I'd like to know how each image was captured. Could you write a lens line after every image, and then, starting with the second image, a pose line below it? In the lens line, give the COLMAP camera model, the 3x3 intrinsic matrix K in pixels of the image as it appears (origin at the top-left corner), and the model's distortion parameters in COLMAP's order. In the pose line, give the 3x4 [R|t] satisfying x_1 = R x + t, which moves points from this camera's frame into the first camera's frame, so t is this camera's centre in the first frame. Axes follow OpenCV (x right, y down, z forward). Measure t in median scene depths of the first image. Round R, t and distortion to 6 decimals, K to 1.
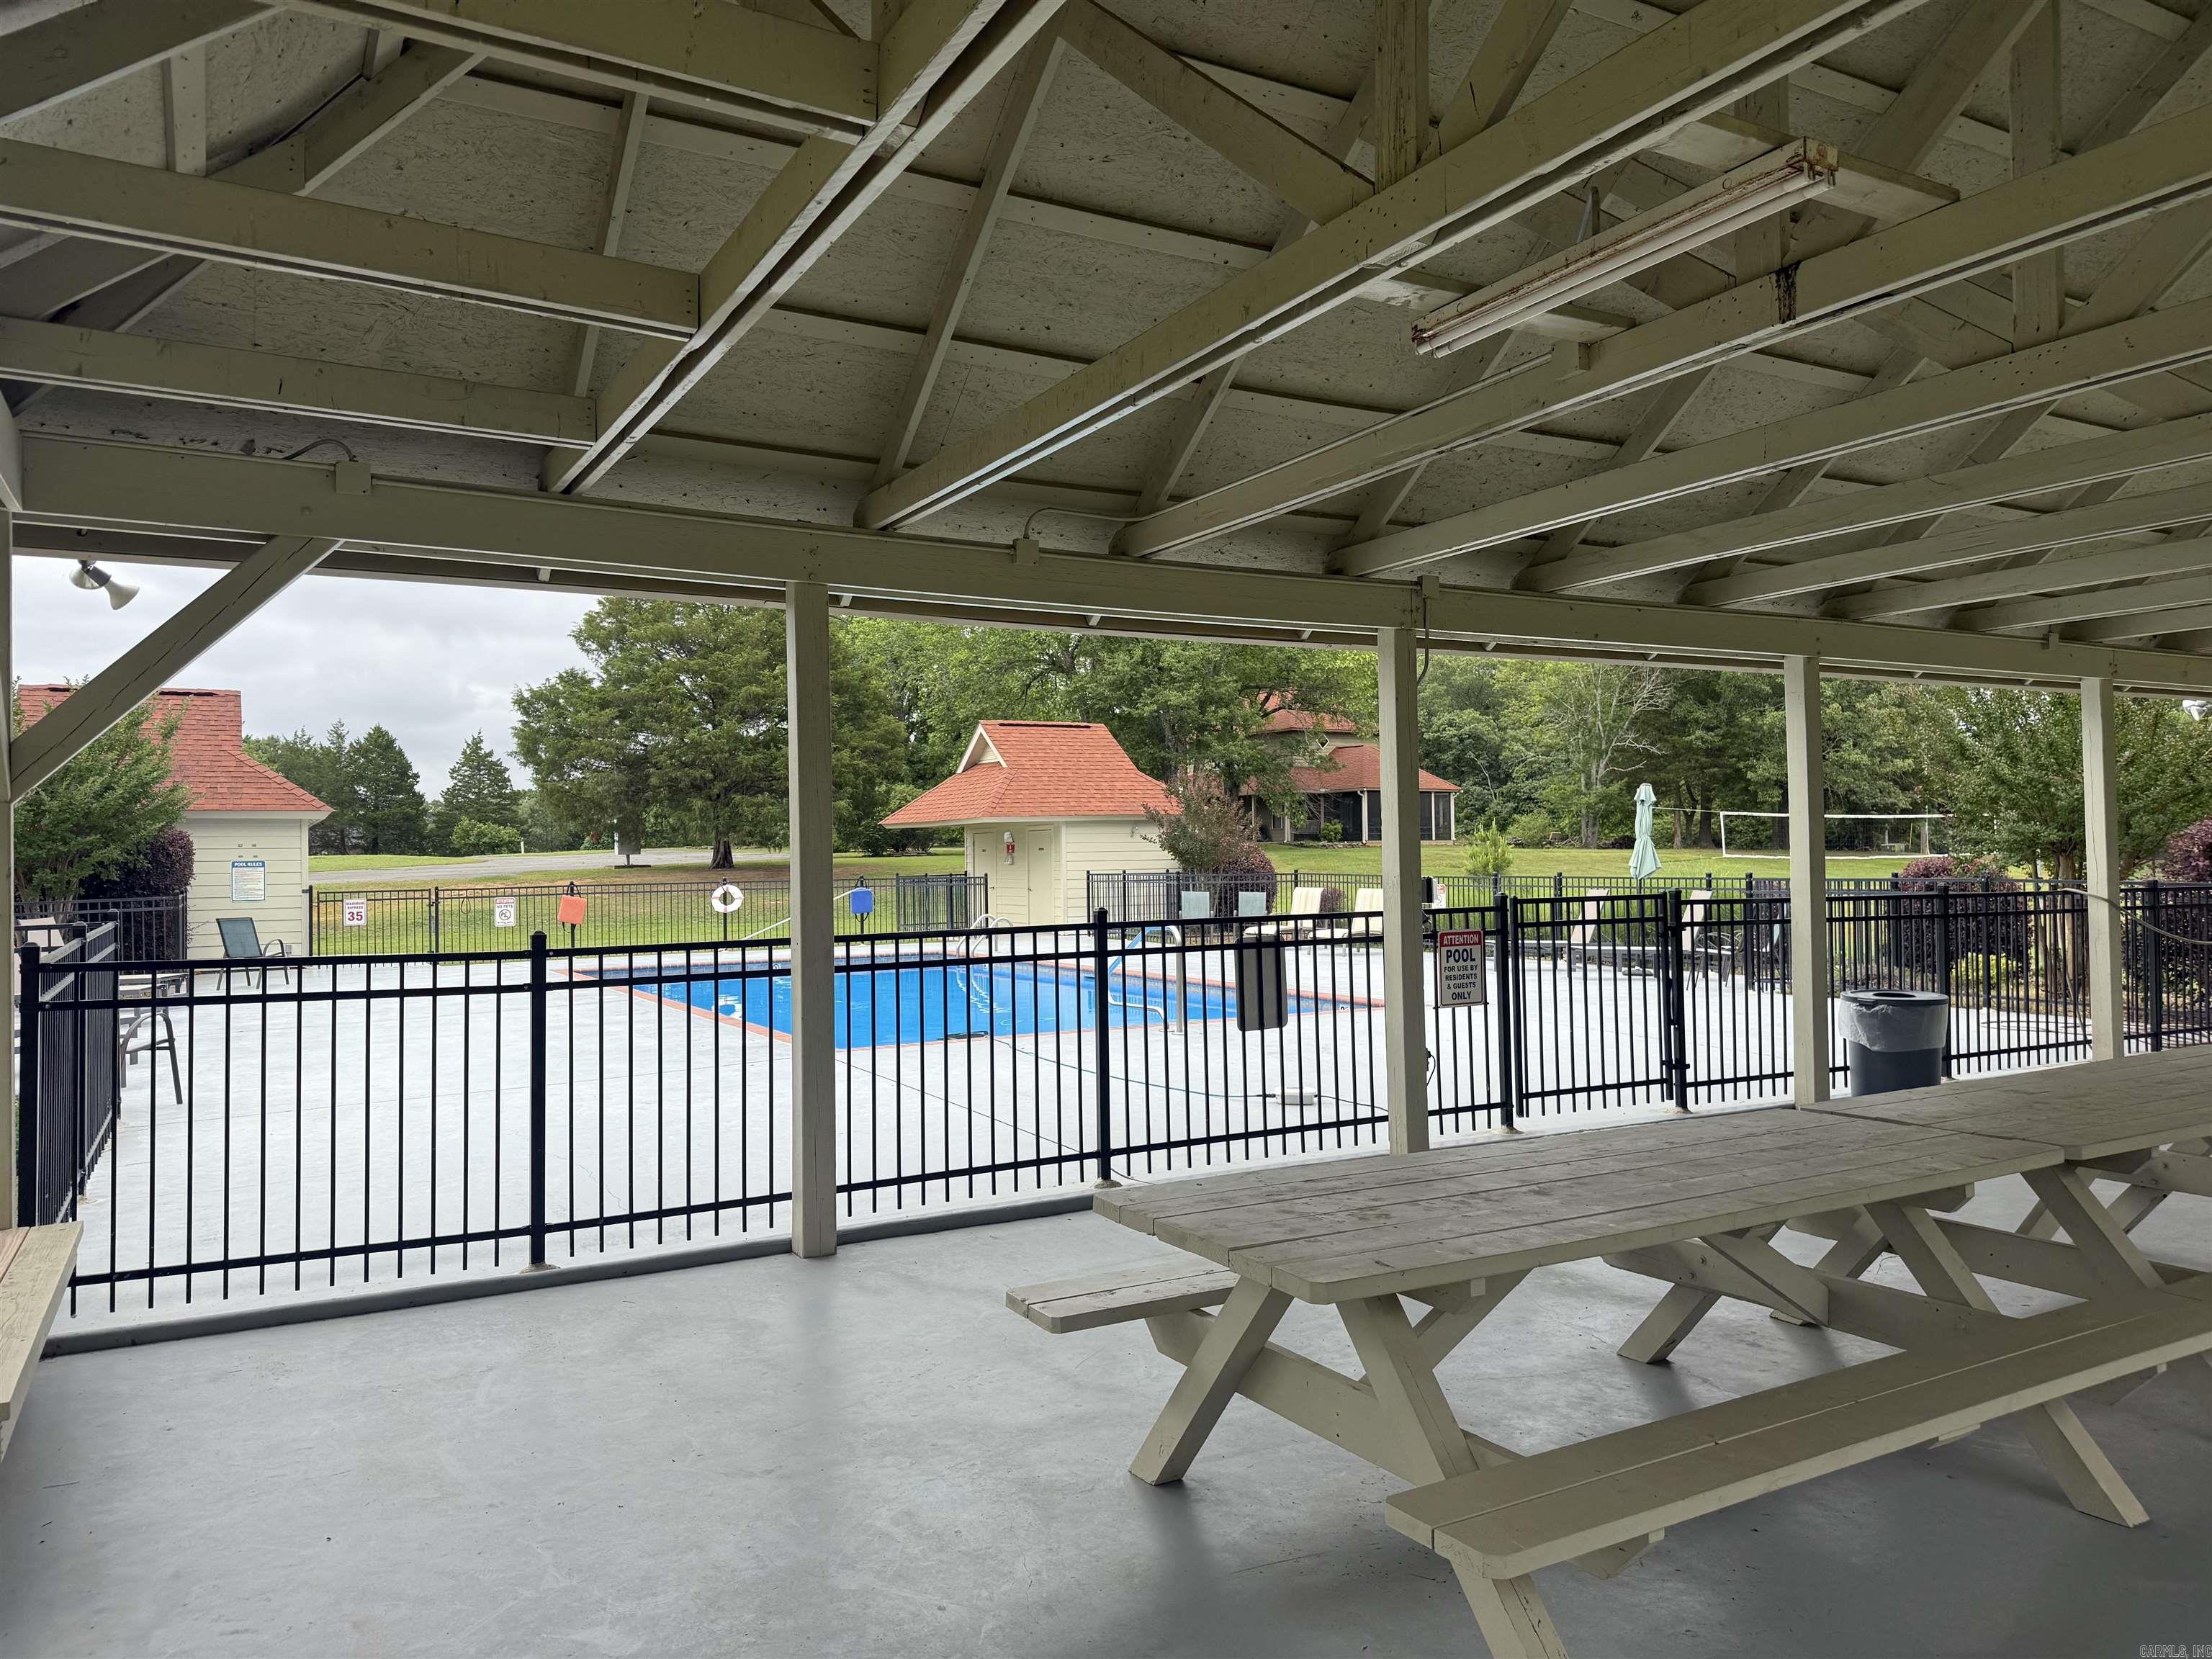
lens RADIAL K [[1517.7, 0, 1113.3], [0, 1517.7, 825.7], [0, 0, 1]] dist [0.007568, -0.011791]
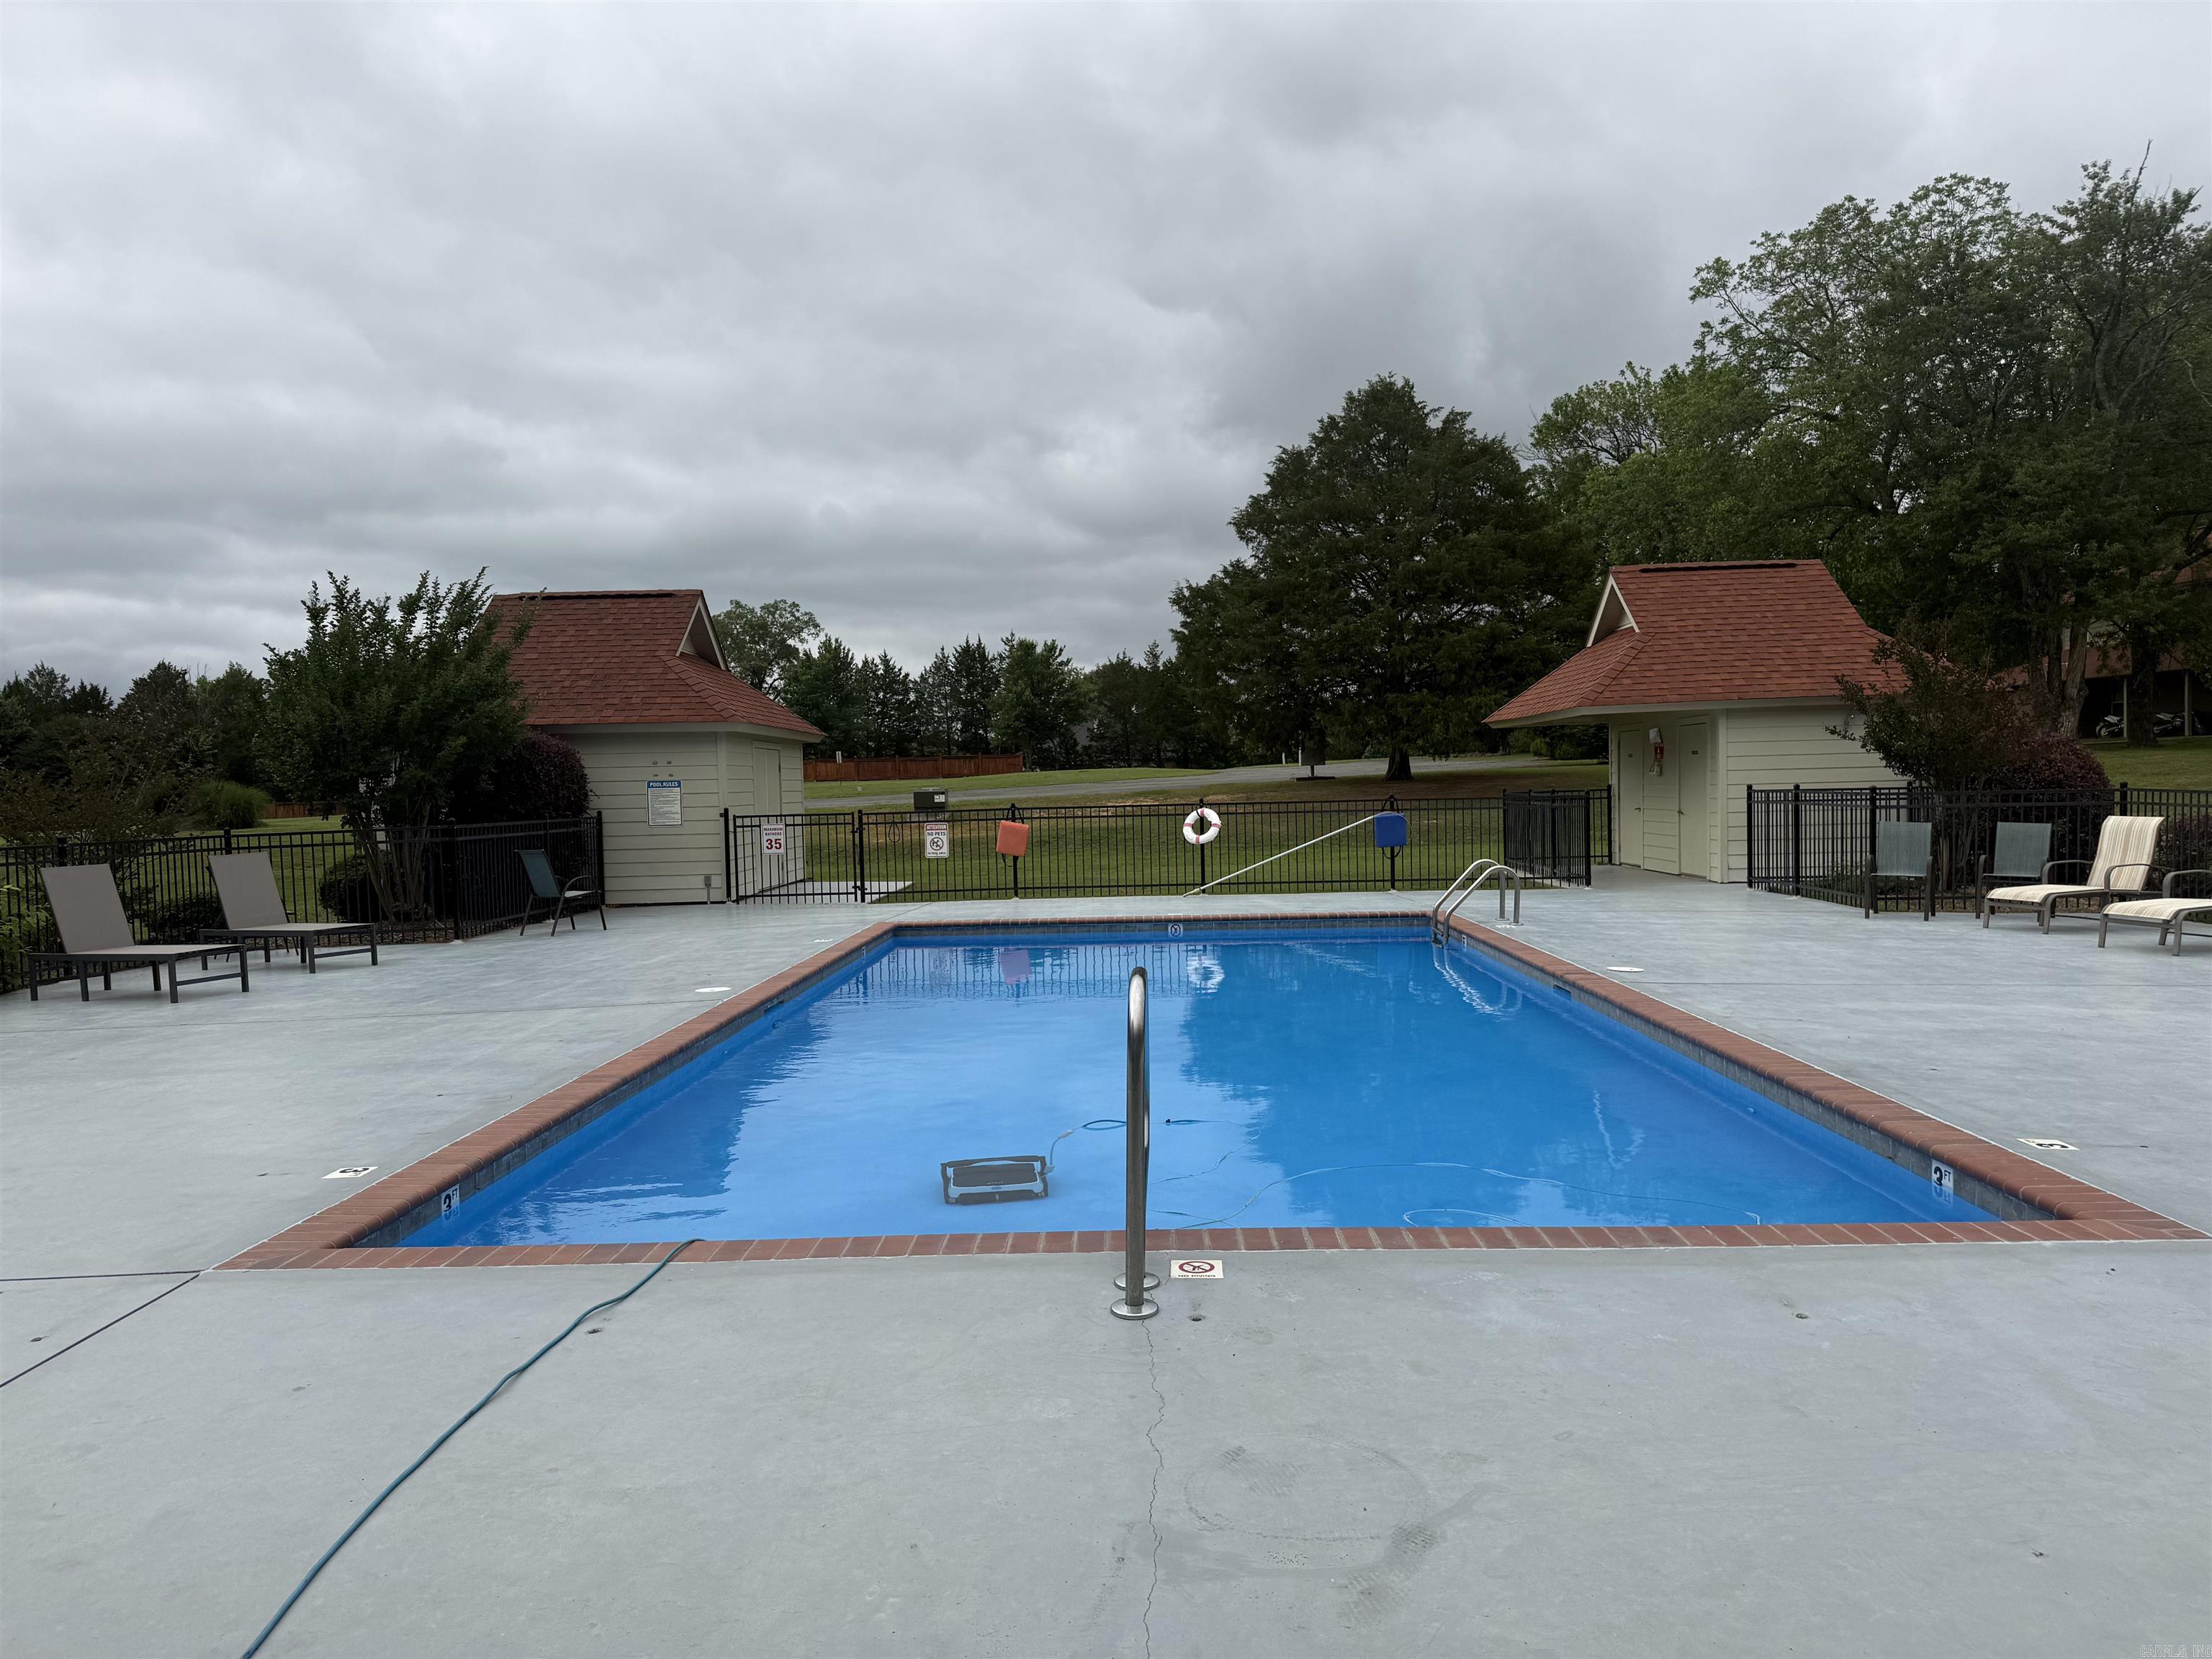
lens RADIAL K [[1517.7, 0, 1109.6], [0, 1517.7, 835.6], [0, 0, 1]] dist [0.007568, -0.011791]
pose [[0.847114, 0.012655, -0.531260, 0.065456], [0.022412, 0.997976, 0.059510, 0.004584], [0.530938, -0.062318, 0.845116, 0.210225]]
